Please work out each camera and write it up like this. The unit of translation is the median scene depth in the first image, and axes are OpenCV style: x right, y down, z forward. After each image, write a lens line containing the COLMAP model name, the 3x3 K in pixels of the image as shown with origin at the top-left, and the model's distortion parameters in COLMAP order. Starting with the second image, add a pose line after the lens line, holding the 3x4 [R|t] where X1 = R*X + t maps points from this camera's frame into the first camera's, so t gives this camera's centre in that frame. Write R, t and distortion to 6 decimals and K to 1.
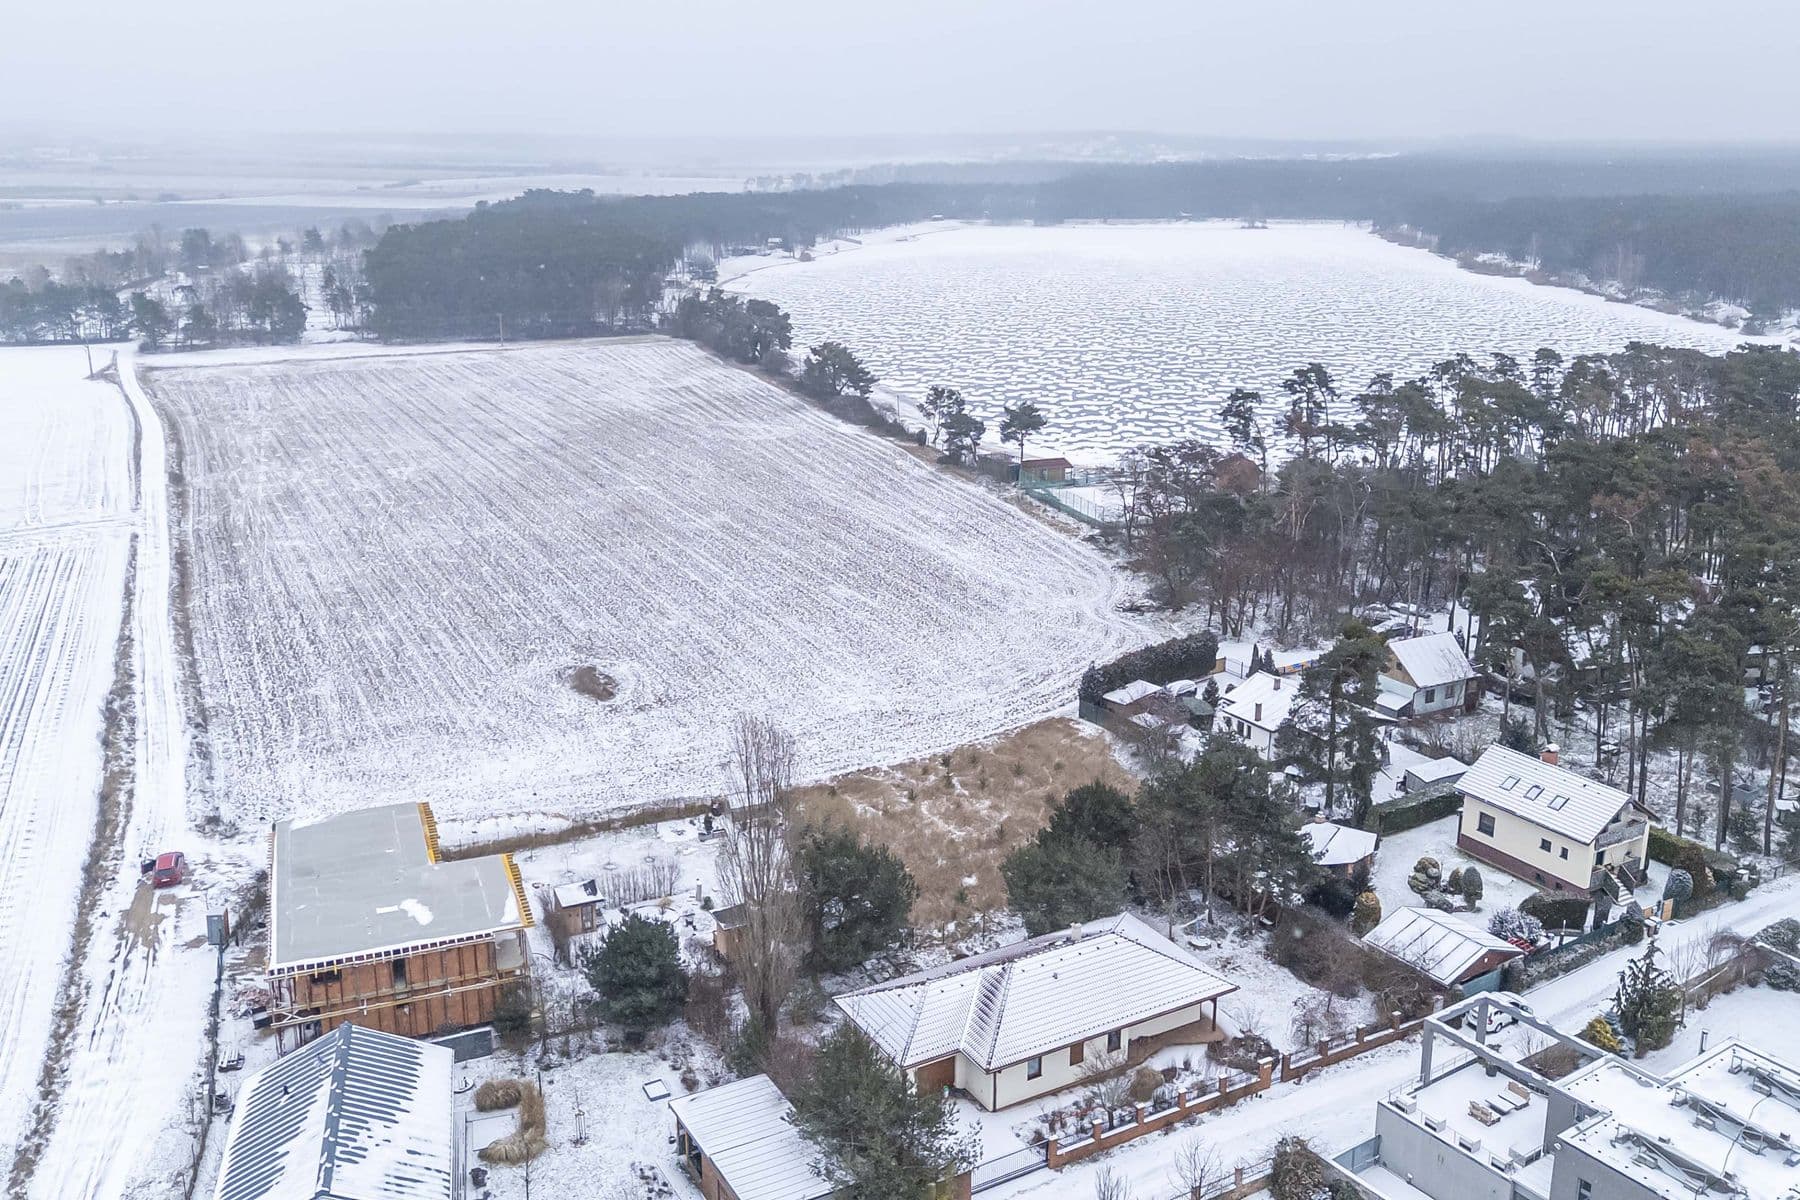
lens RADIAL K [[1549.0, 0, 914.2], [0, 1549.0, 606.7], [0, 0, 1]] dist [0.085654, -0.084845]
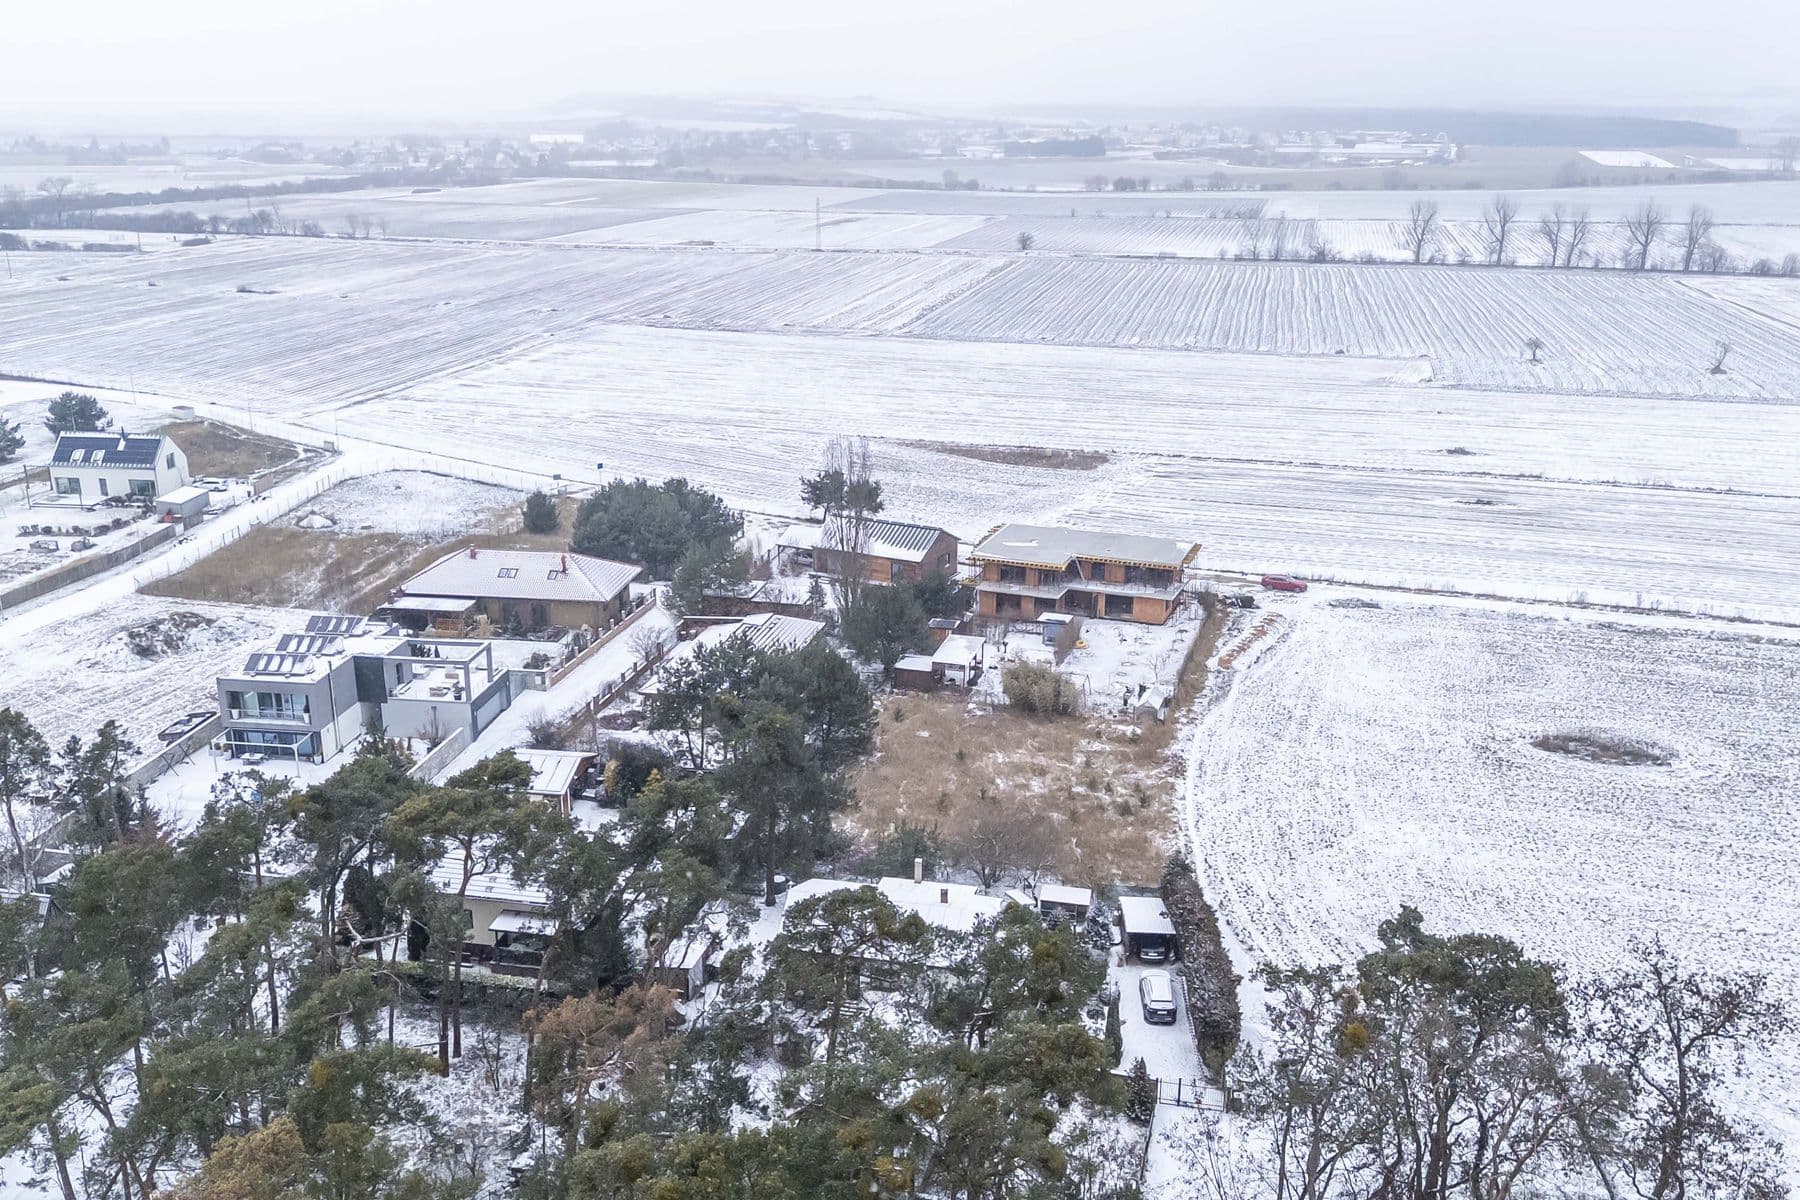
lens RADIAL K [[1549.0, 0, 898.0], [0, 1549.0, 603.6], [0, 0, 1]] dist [0.085654, -0.084845]
pose [[-0.687310, 0.218895, -0.692596, 0.564520], [-0.210841, 0.852336, 0.478613, -0.312610], [0.695090, 0.474983, -0.539667, 1.057935]]
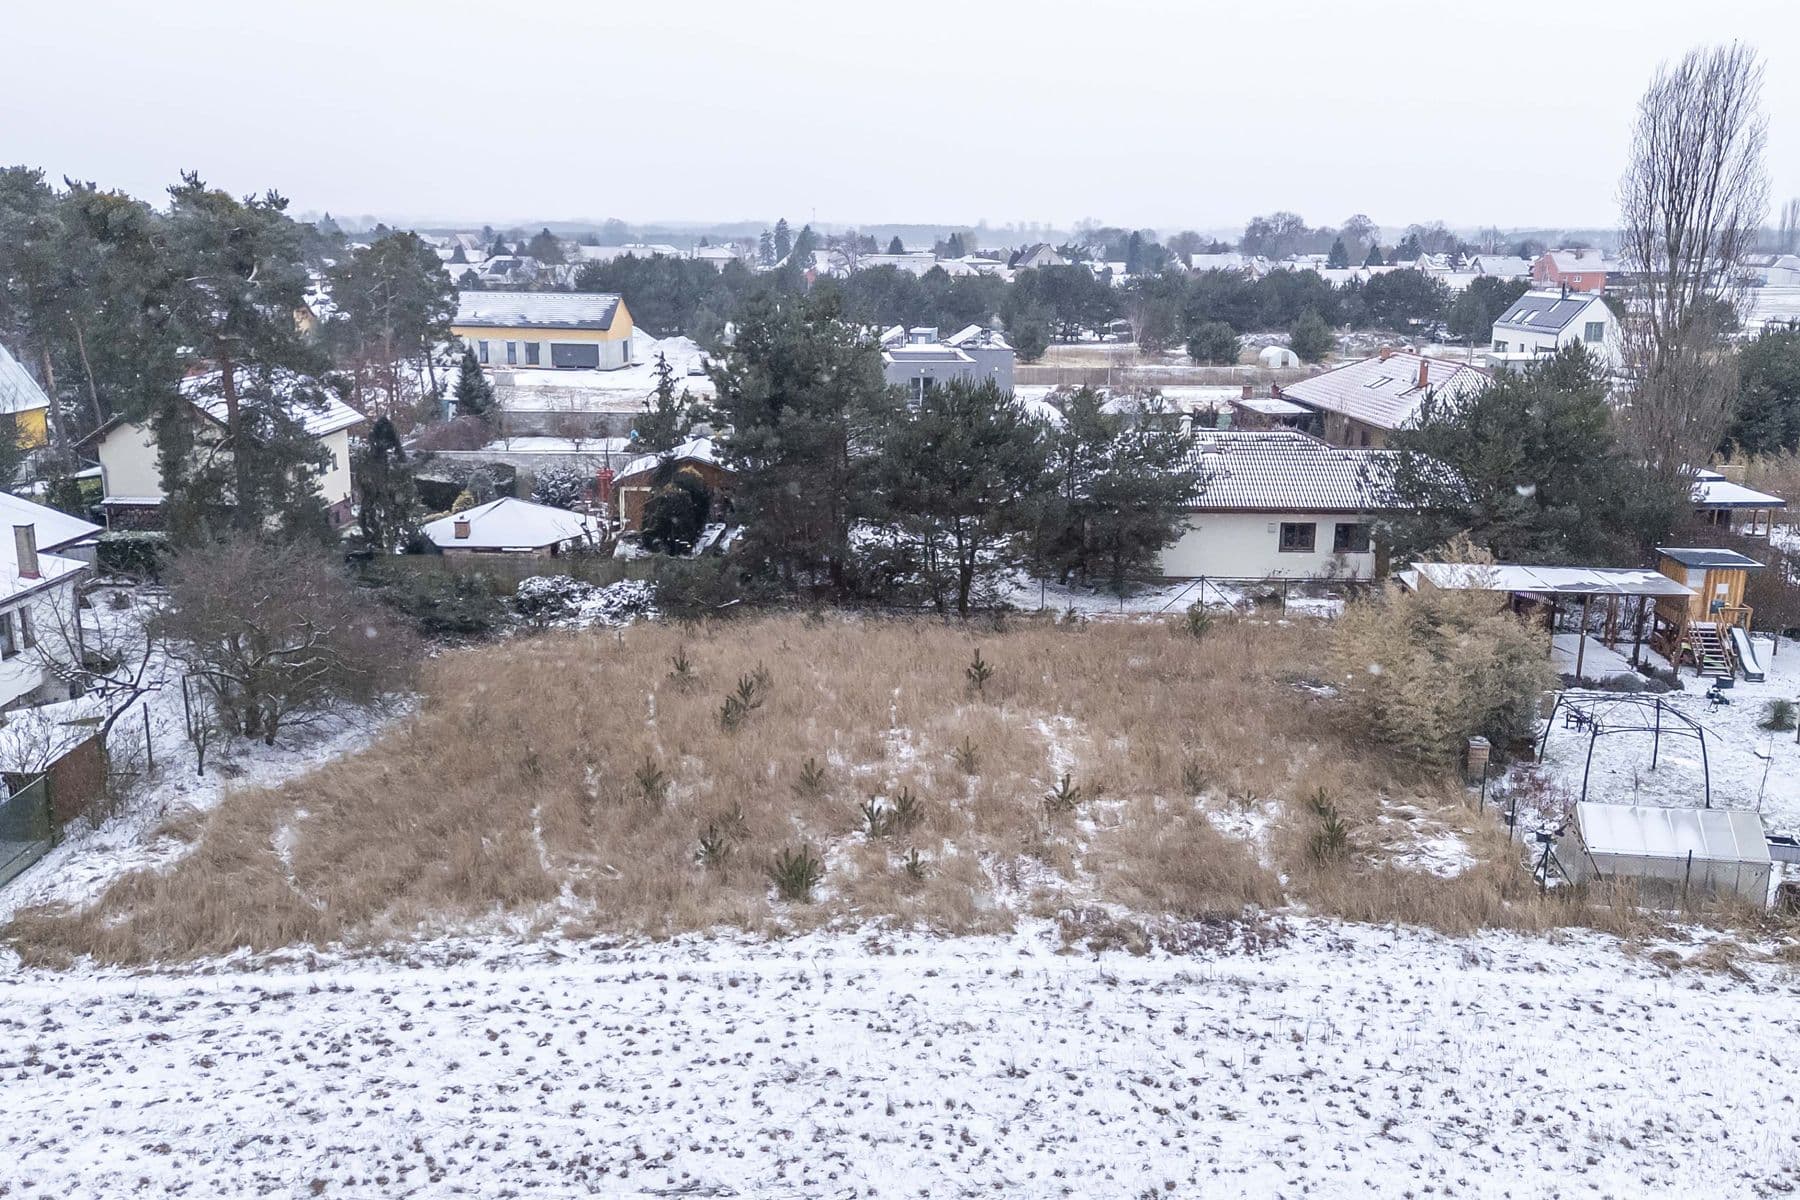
lens RADIAL K [[1549.0, 0, 902.0], [0, 1549.0, 606.8], [0, 0, 1]] dist [0.085654, -0.084845]
pose [[-0.850927, -0.132953, 0.508180, -0.093858], [0.140458, 0.874622, 0.464014, -0.043893], [-0.506157, 0.466219, -0.725565, 0.920448]]
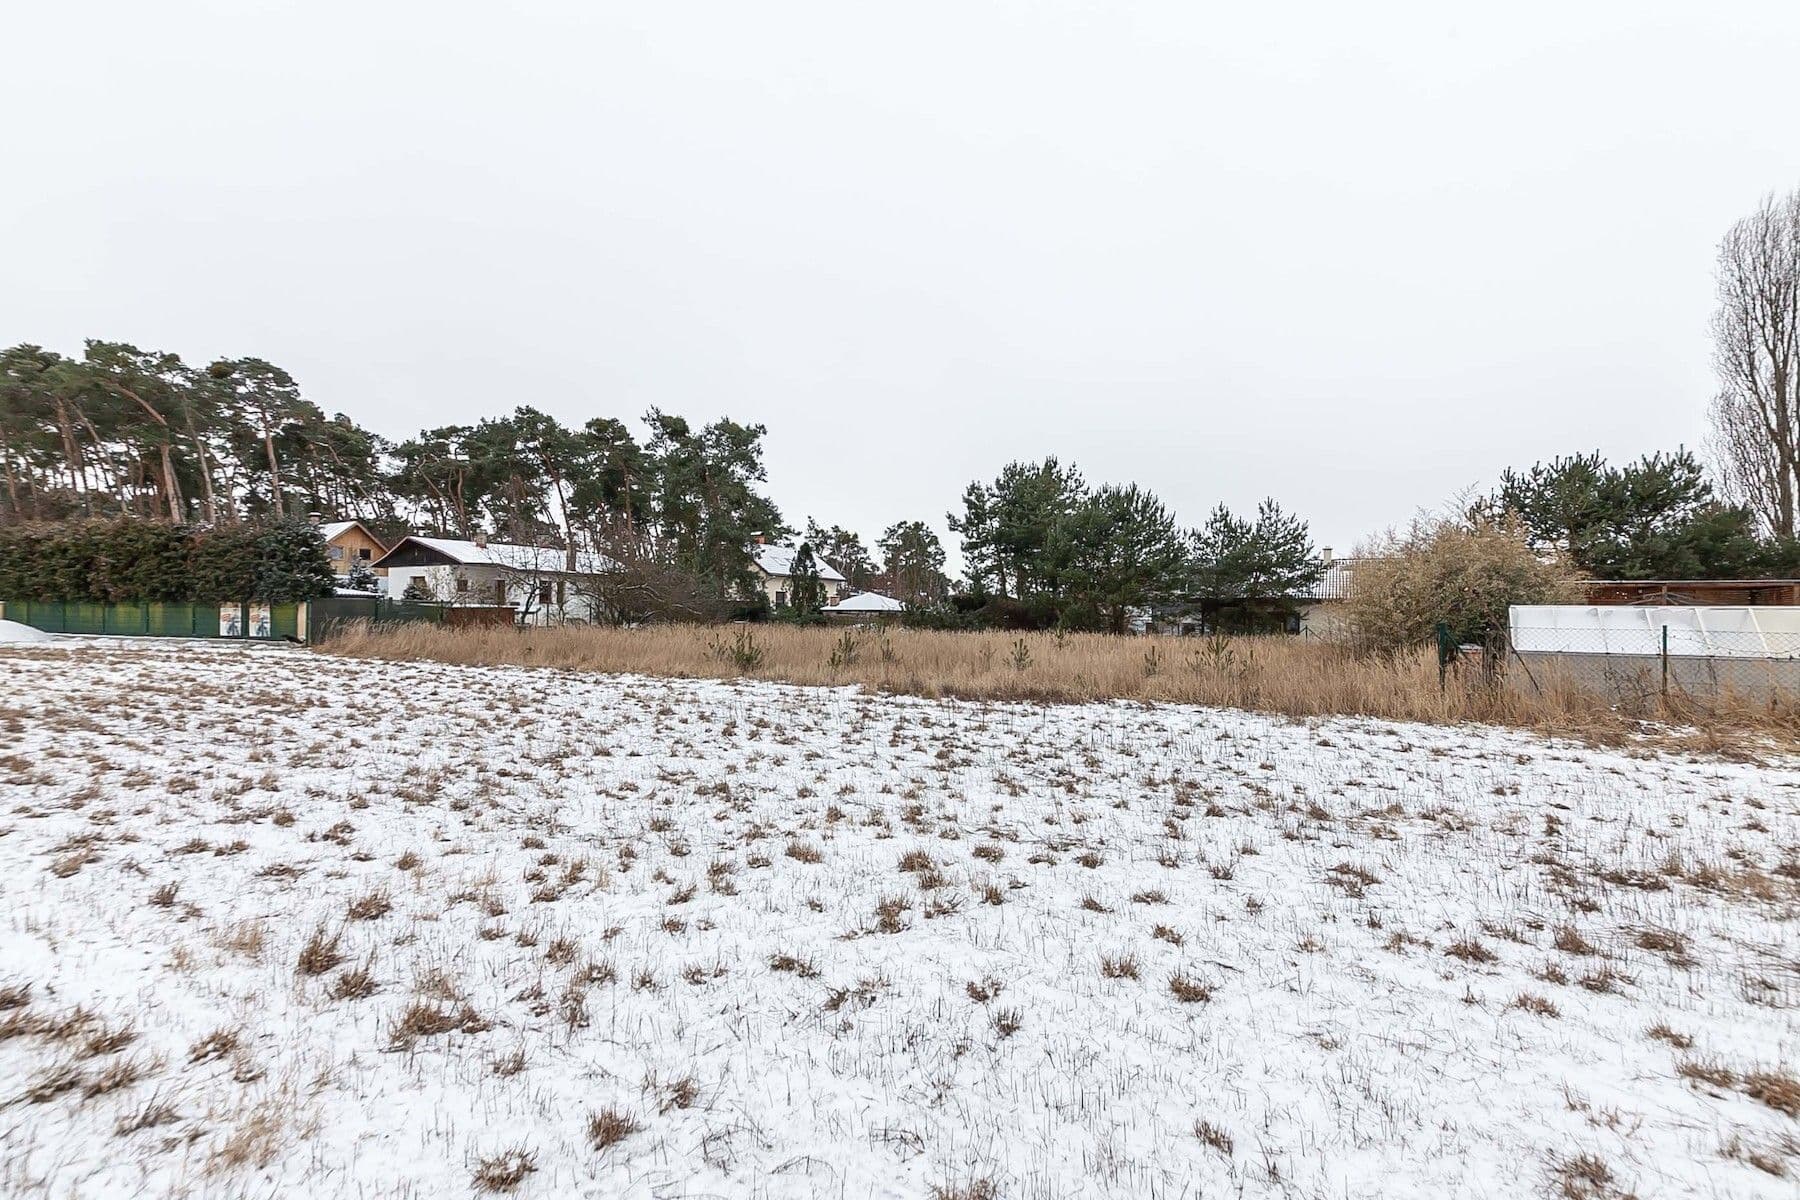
lens RADIAL K [[778.6, 0, 882.5], [0, 778.6, 595.2], [0, 0, 1]] dist [-0.003007, -0.001391]
pose [[-0.493791, 0.012252, 0.869494, -0.107678], [0.234414, 0.964760, 0.119530, 0.058892], [-0.837389, 0.262844, -0.479263, 0.836126]]
